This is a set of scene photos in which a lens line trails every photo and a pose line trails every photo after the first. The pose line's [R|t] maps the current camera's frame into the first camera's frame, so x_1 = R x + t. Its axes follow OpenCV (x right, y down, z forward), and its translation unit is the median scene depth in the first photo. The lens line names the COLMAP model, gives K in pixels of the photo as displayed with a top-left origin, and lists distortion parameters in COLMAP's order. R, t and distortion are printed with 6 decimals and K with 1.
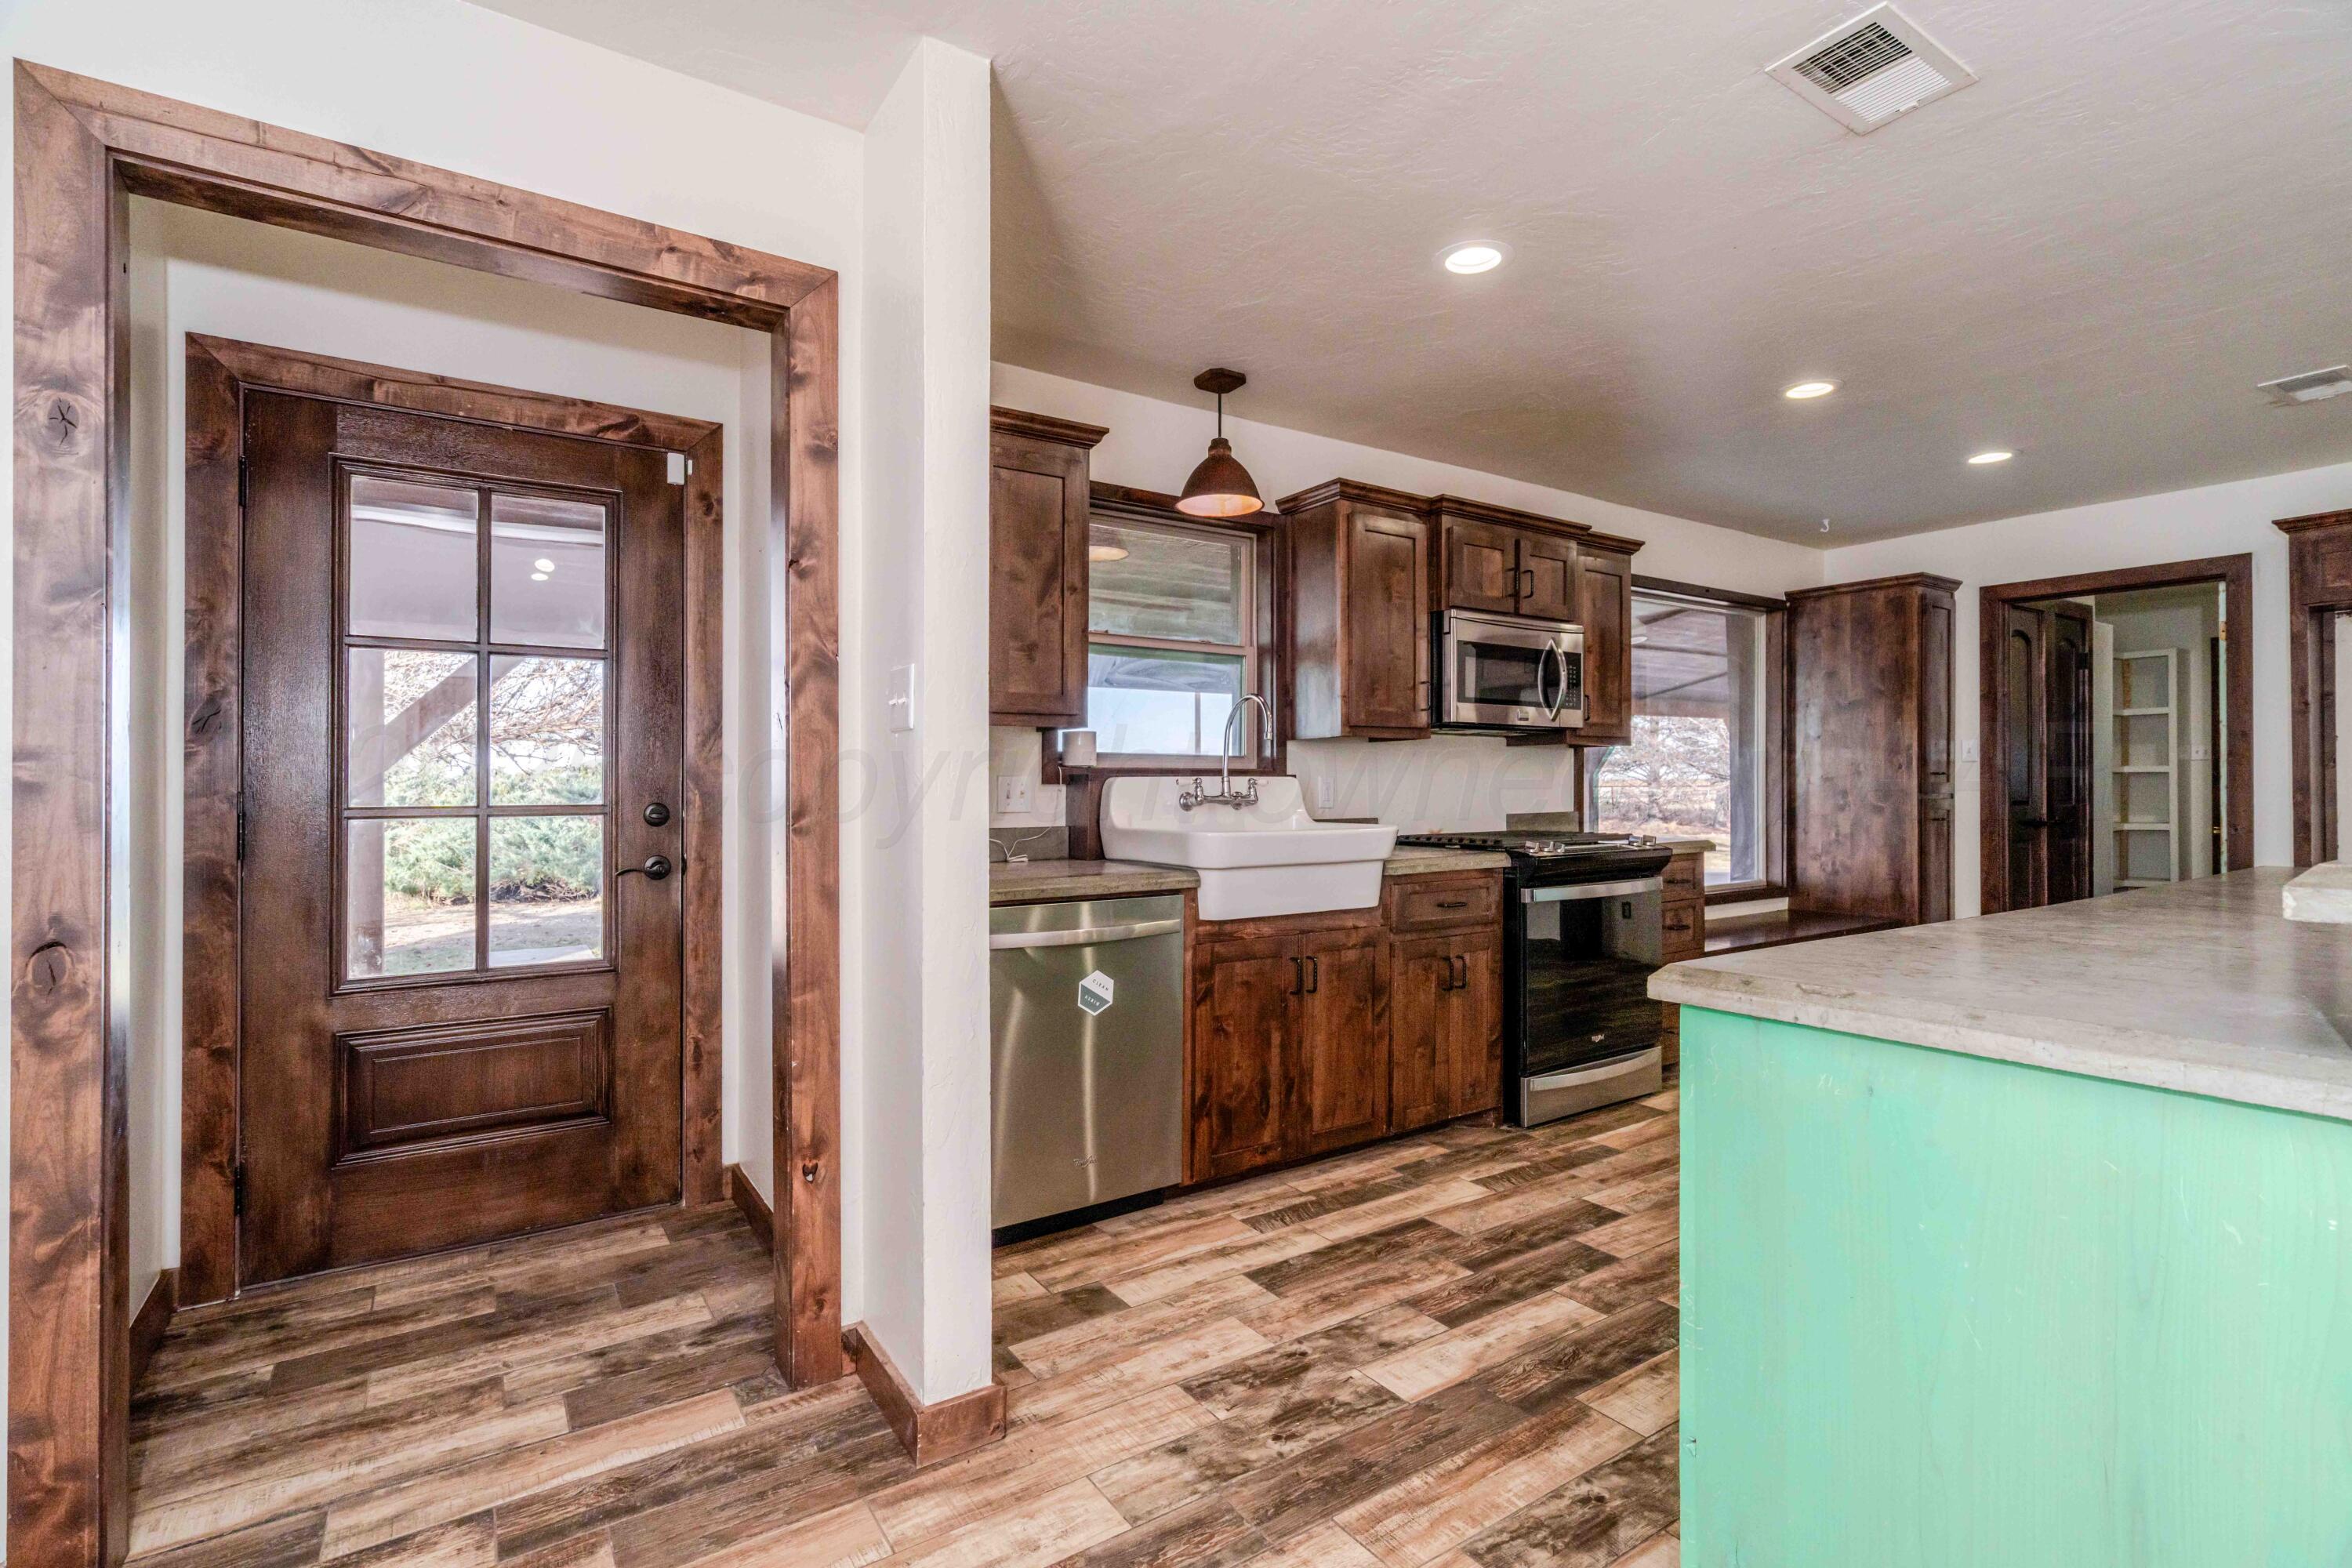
lens RADIAL K [[1091.6, 0, 1169.6], [0, 1091.6, 784.2], [0, 0, 1]] dist [-0.000914, 0.000299]
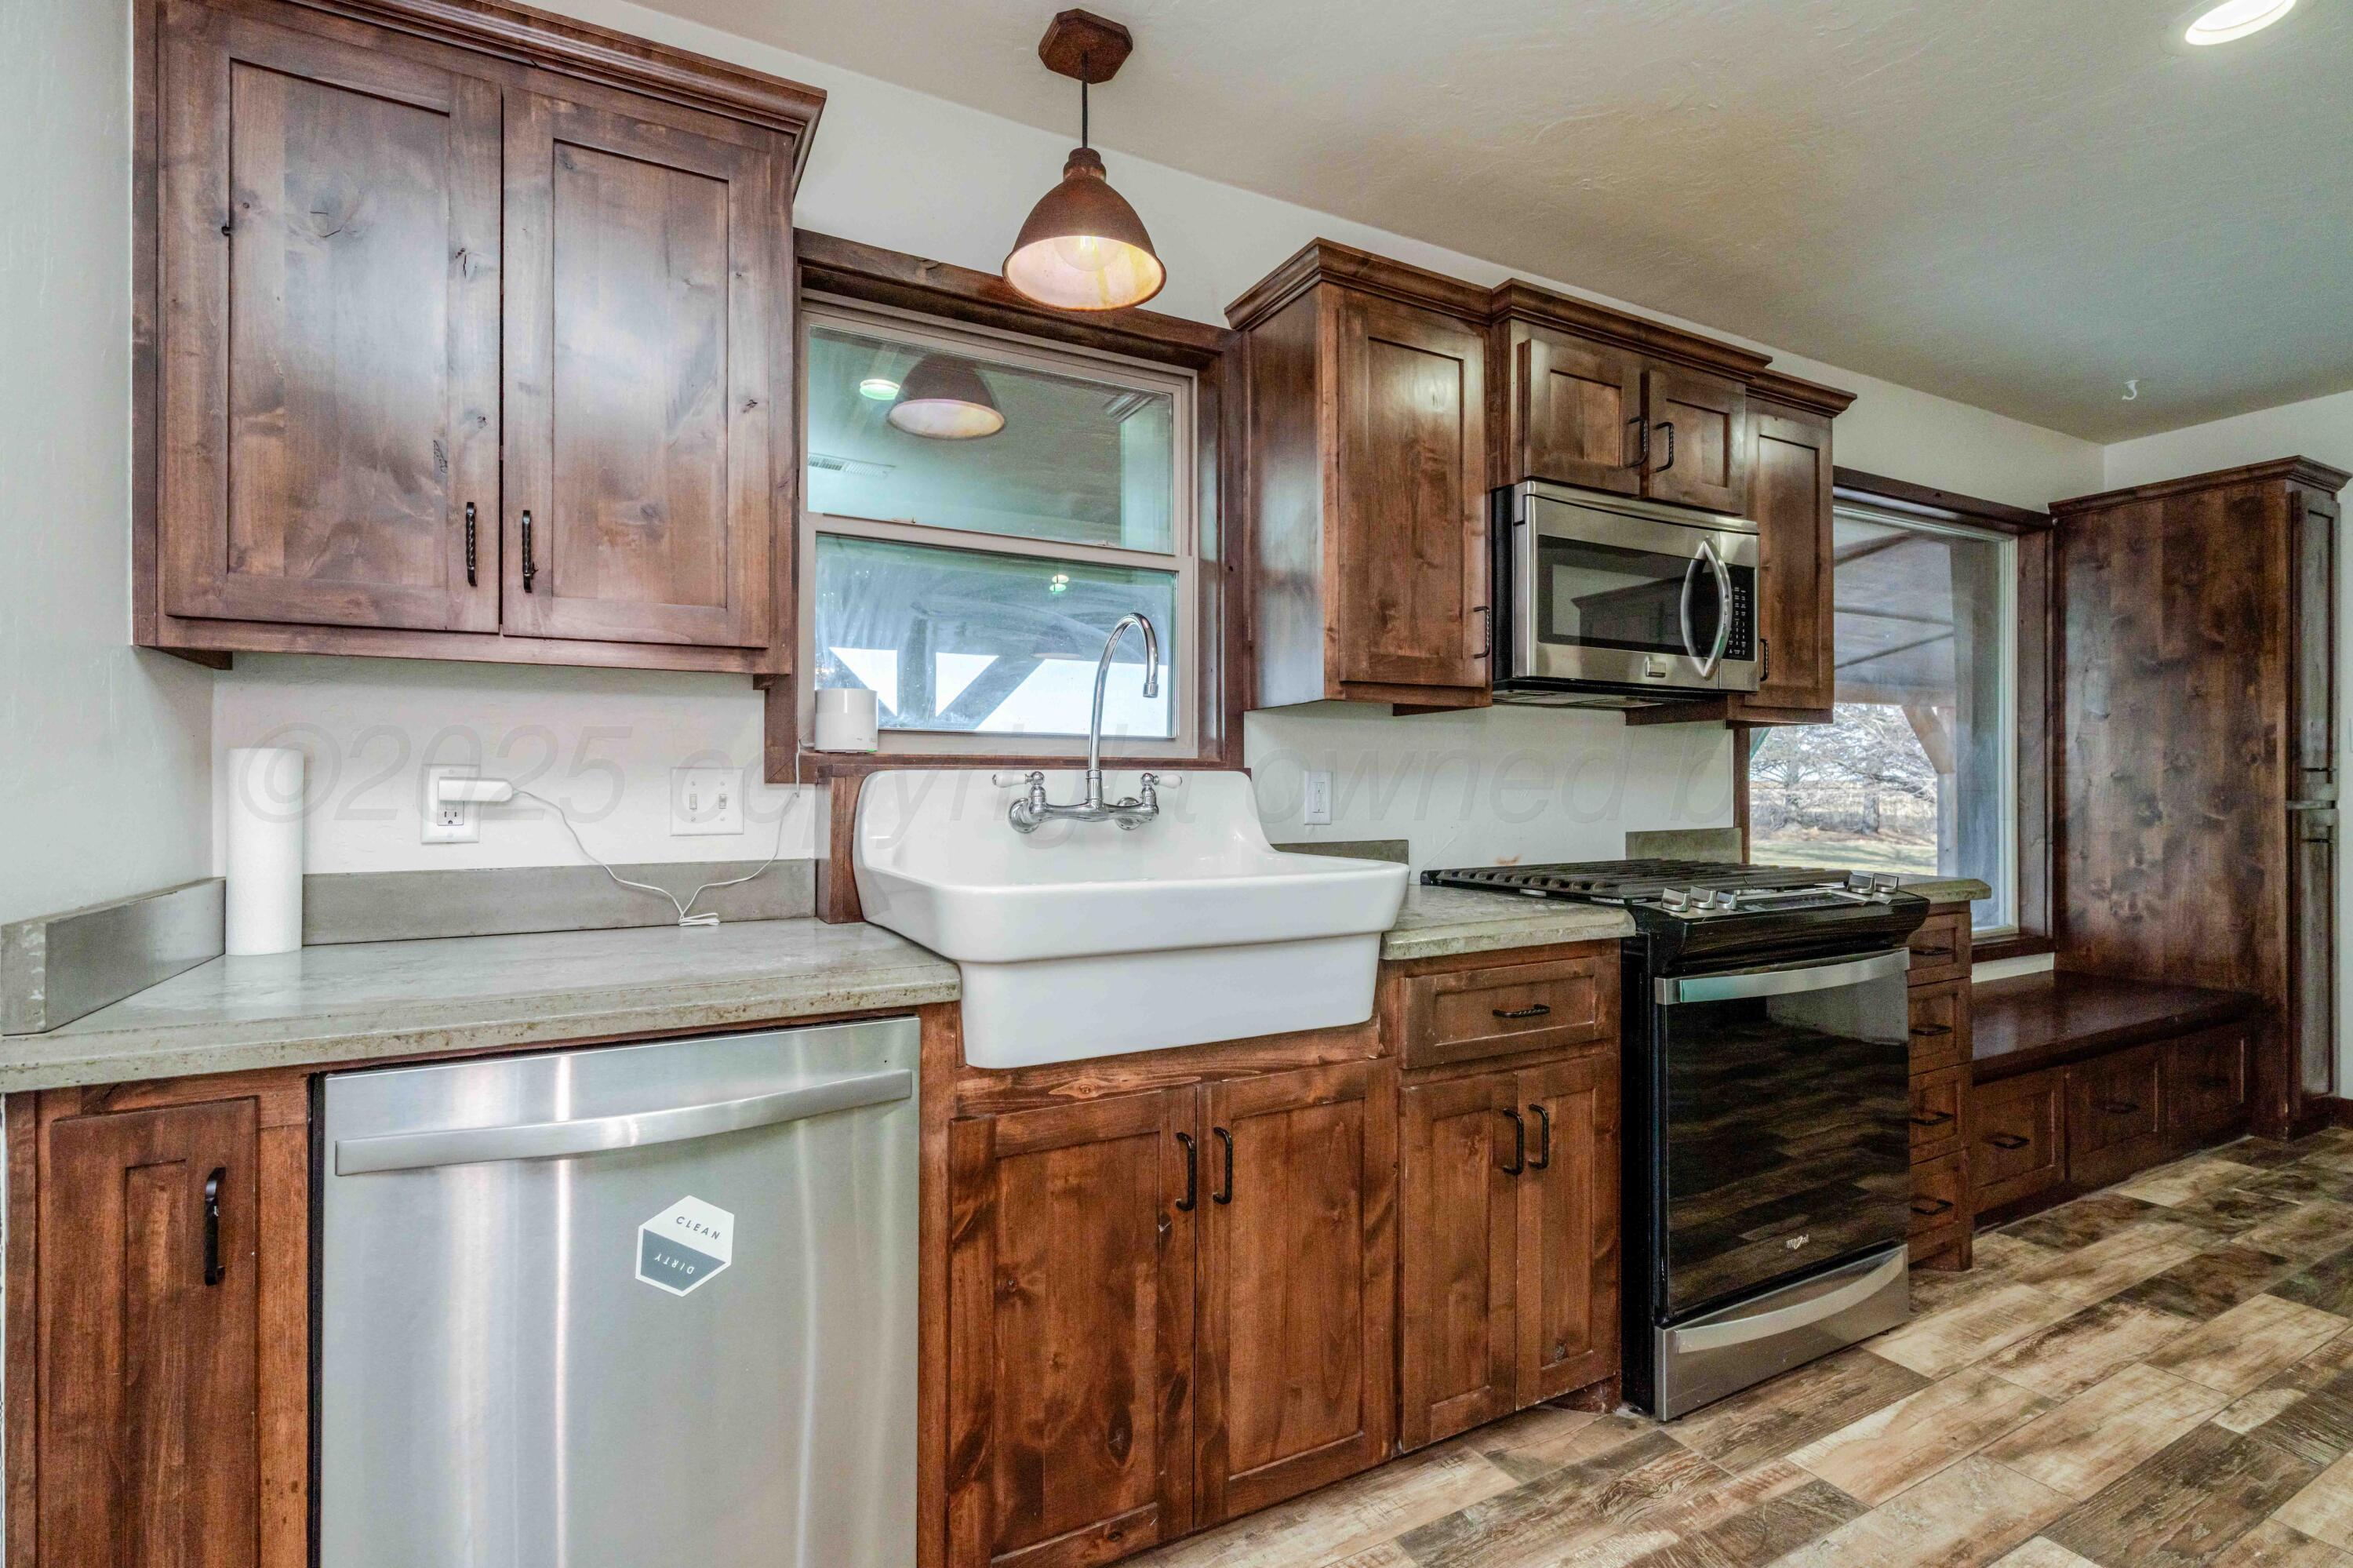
lens RADIAL K [[1092.1, 0, 1169.1], [0, 1092.1, 784.9], [0, 0, 1]] dist [-0.000914, 0.000299]
pose [[0.995486, 0.000372, -0.094904, 0.140522], [-0.000547, 0.999998, -0.001808, 0.001517], [0.094903, 0.001852, 0.995485, 0.461901]]
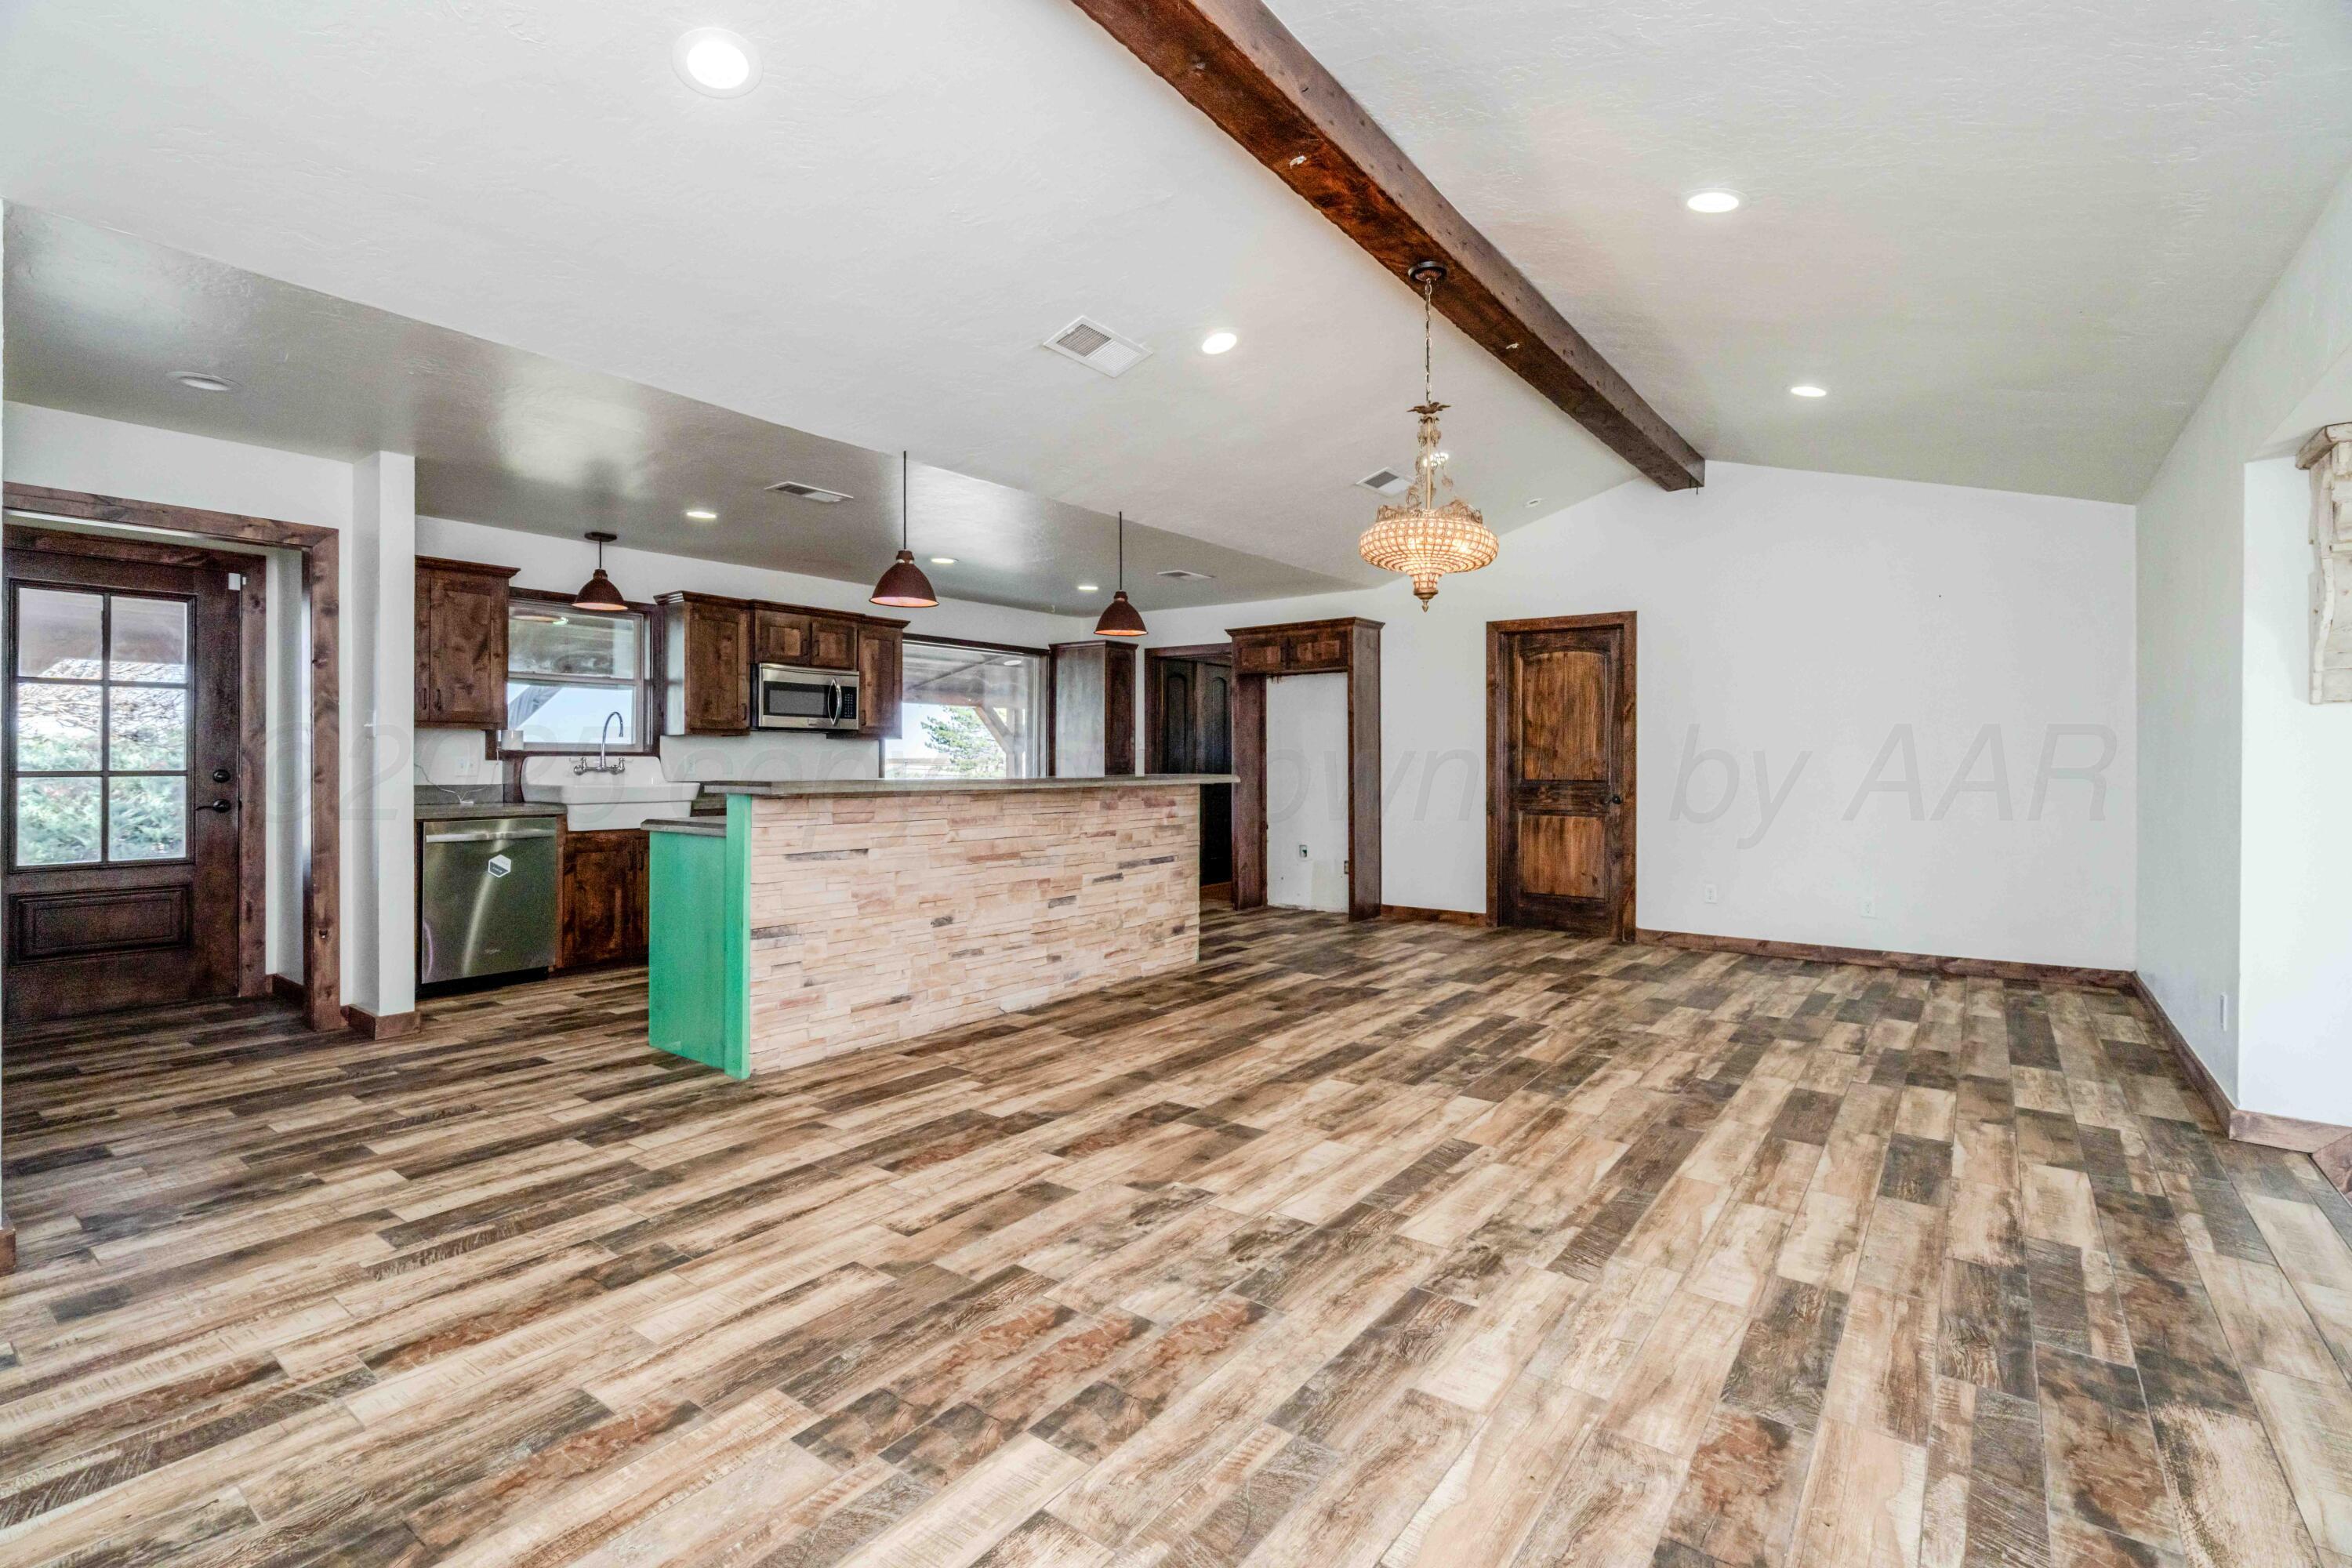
lens RADIAL K [[1091.6, 0, 1187.3], [0, 1091.6, 764.6], [0, 0, 1]] dist [-0.000914, 0.000299]
pose [[0.941558, 0.003124, 0.336838, 0.355150], [-0.004650, 0.999982, 0.003724, -0.004528], [-0.336820, -0.005073, 0.941555, -1.035201]]
